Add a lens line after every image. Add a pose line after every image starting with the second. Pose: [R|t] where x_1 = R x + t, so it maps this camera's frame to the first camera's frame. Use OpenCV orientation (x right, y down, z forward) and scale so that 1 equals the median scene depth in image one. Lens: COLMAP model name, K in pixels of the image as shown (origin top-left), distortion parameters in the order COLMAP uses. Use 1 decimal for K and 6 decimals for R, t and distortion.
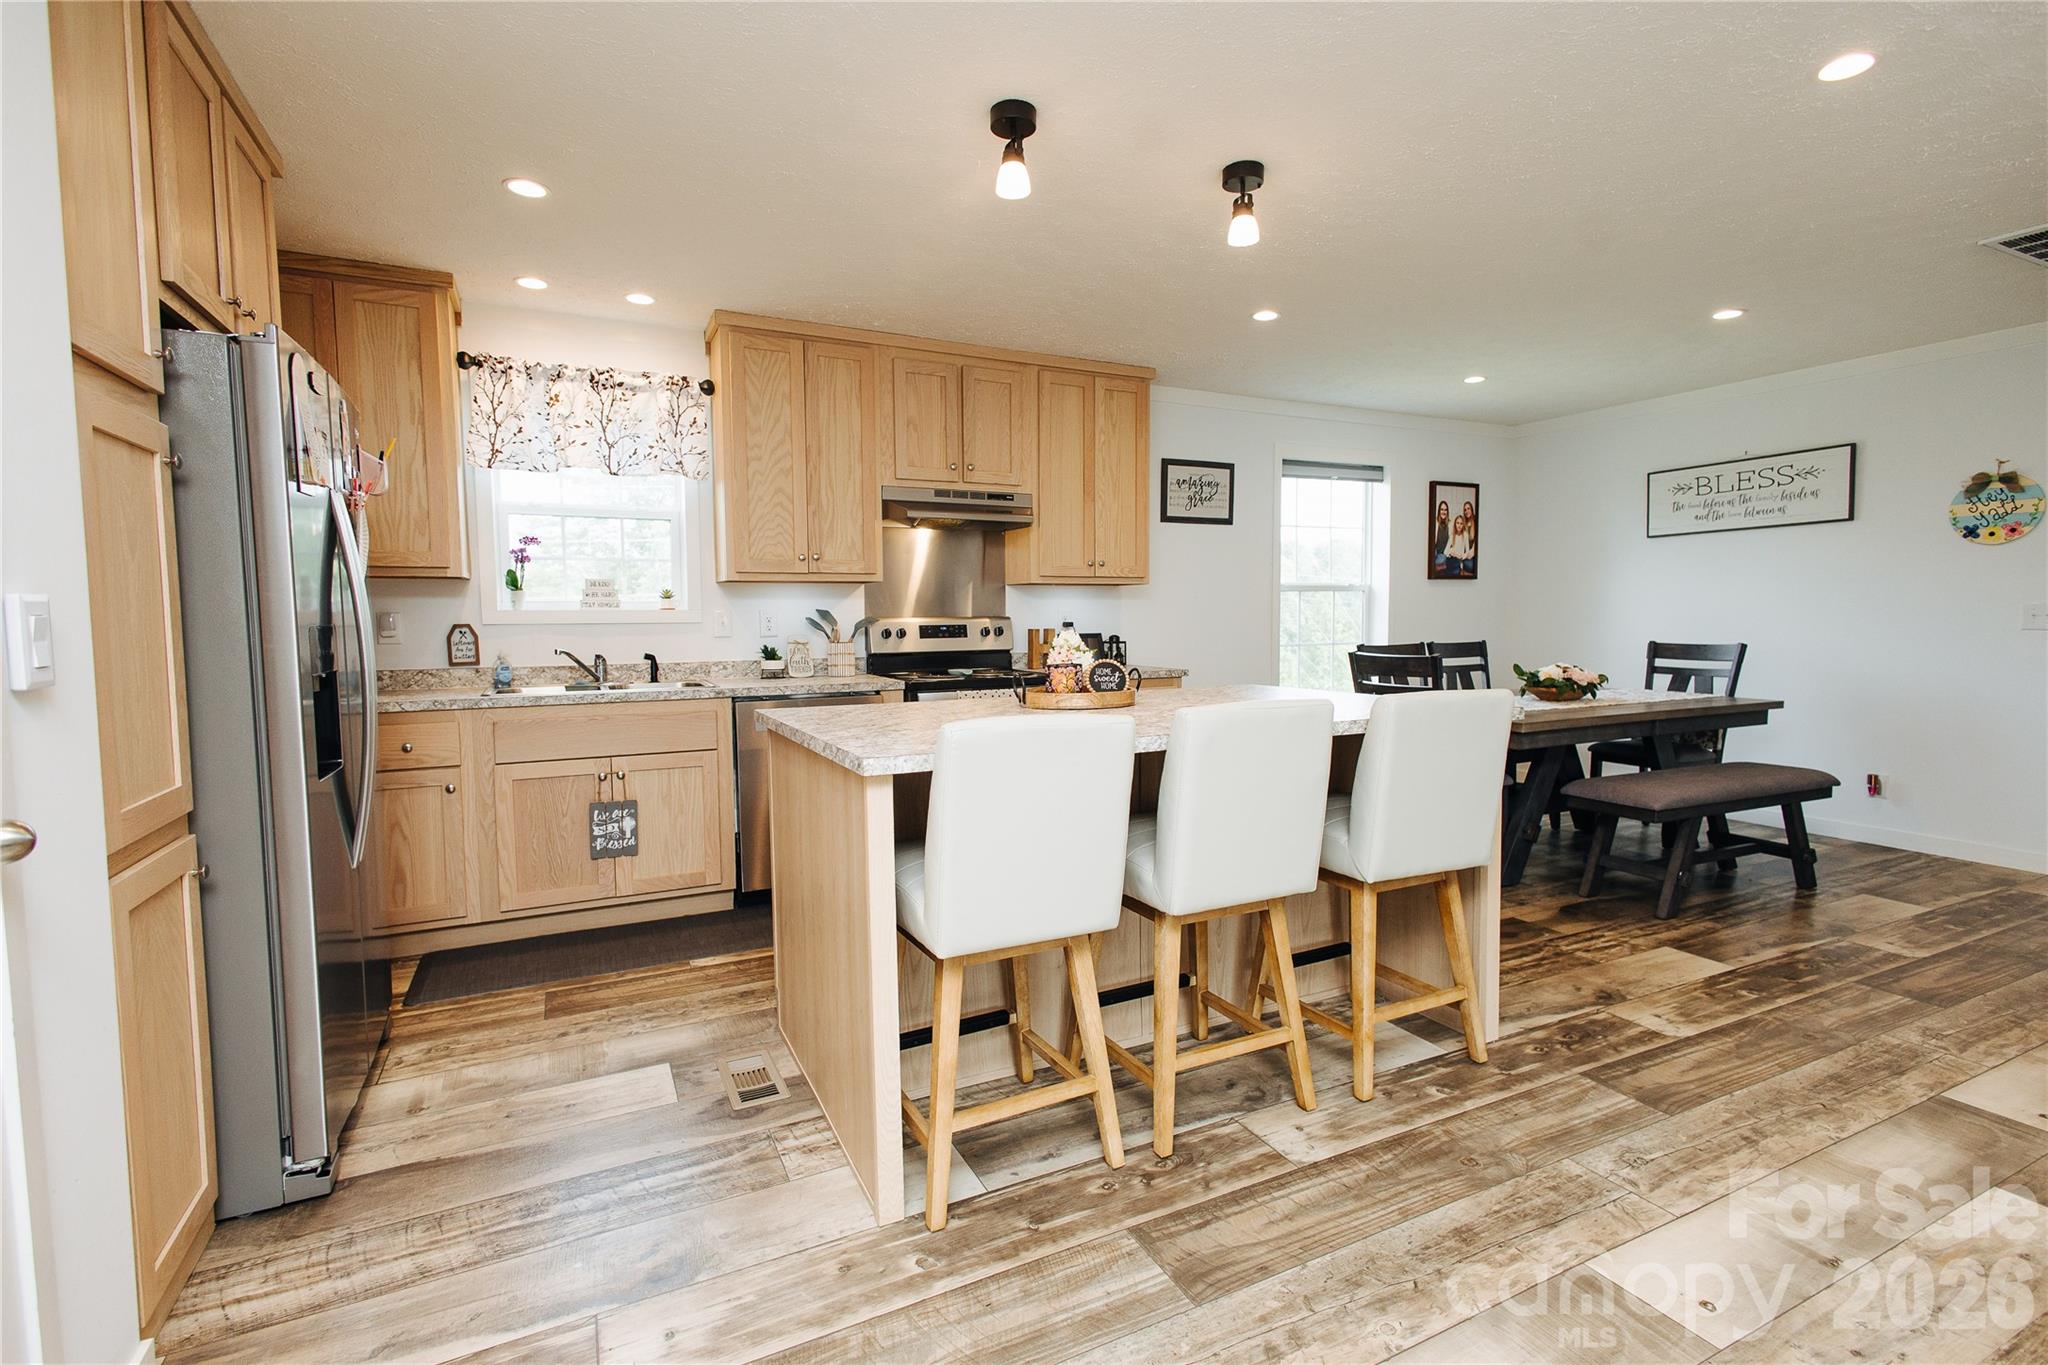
lens RADIAL K [[936.1, 0, 1024.3], [0, 936.1, 683.5], [0, 0, 1]] dist [0.013453, -0.004420]
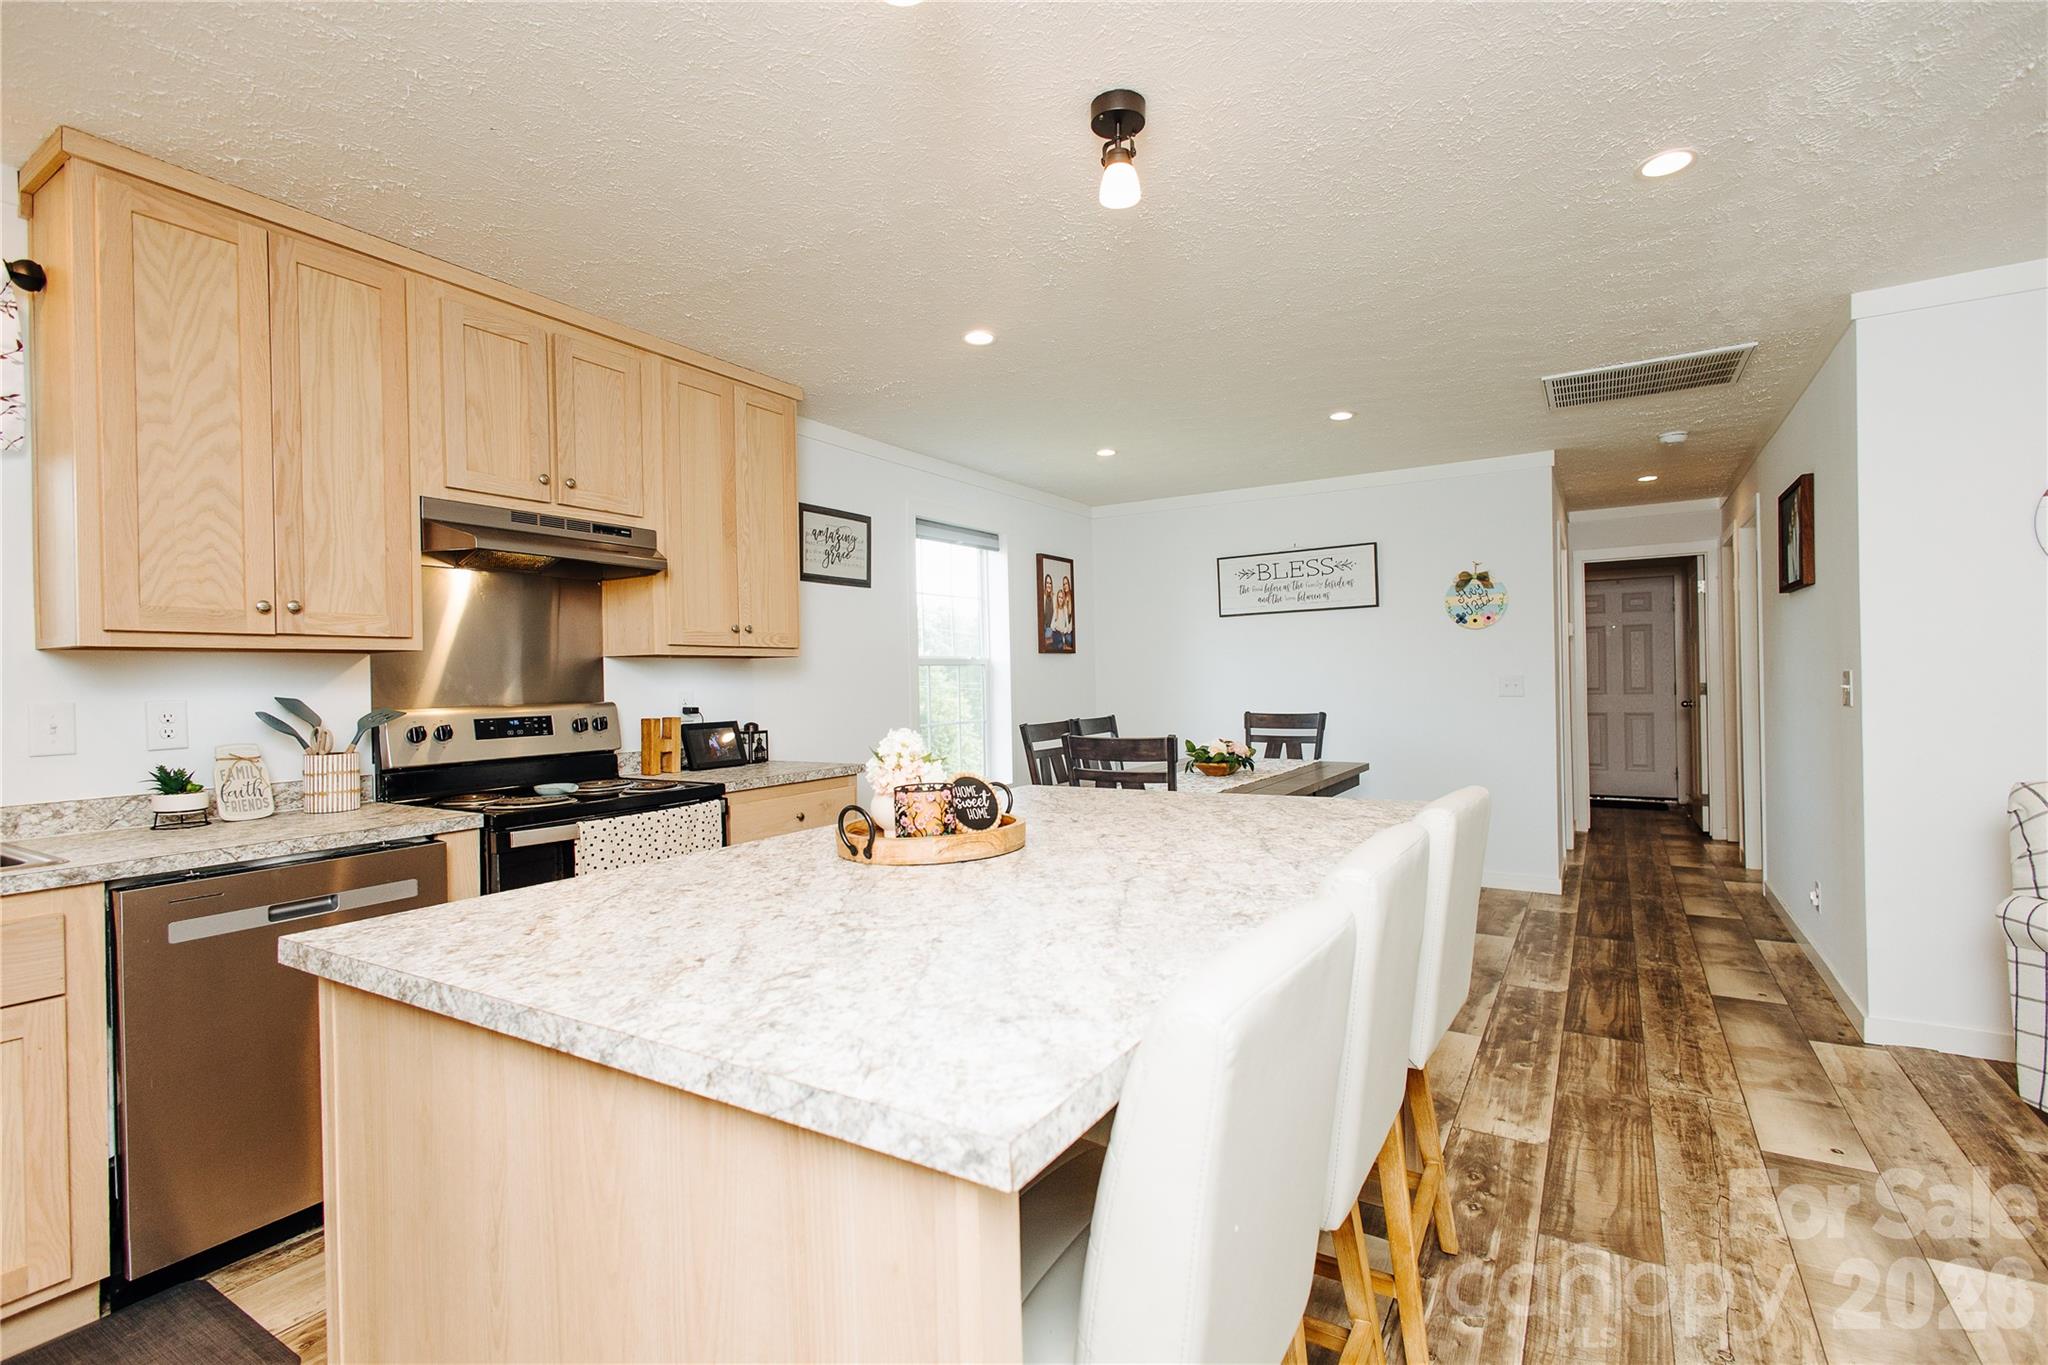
lens RADIAL K [[936.1, 0, 1024.3], [0, 936.1, 683.5], [0, 0, 1]] dist [0.013453, -0.004420]
pose [[0.848002, -0.010636, 0.529886, -0.143248], [0.051294, 0.996752, -0.062082, -0.029243], [-0.527504, 0.079826, 0.845794, 0.275369]]
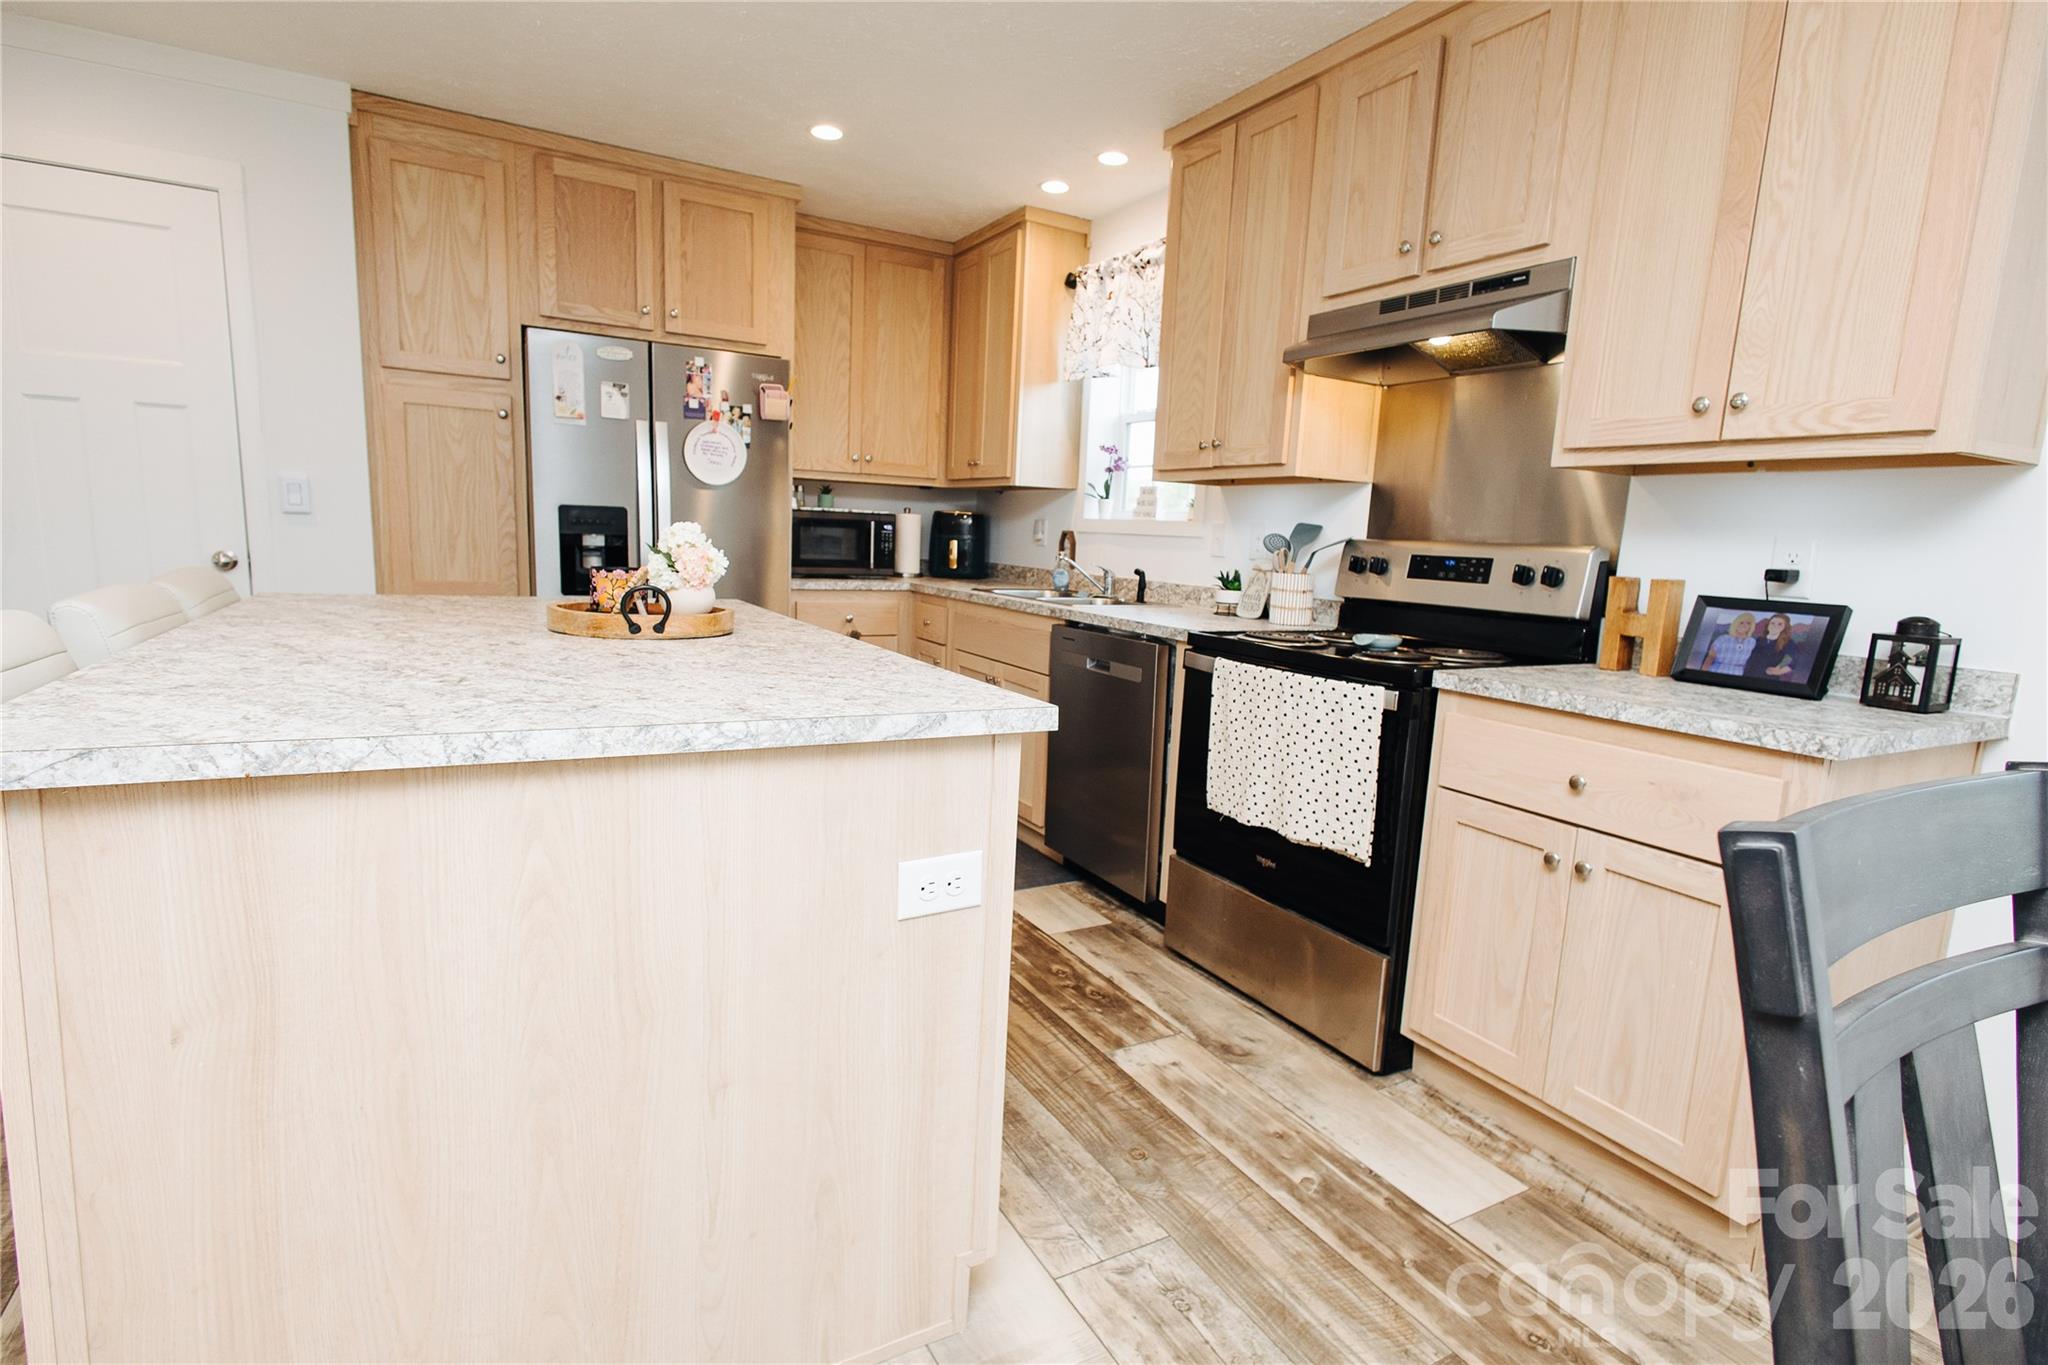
lens RADIAL K [[1009.4, 0, 1027.0], [0, 1009.4, 681.7], [0, 0, 1]] dist [0.011928, -0.000702]
pose [[0.053796, 0.156666, -0.986185, 0.518106], [-0.117992, 0.981694, 0.149516, -0.054483], [0.991556, 0.108318, 0.071296, 0.791928]]
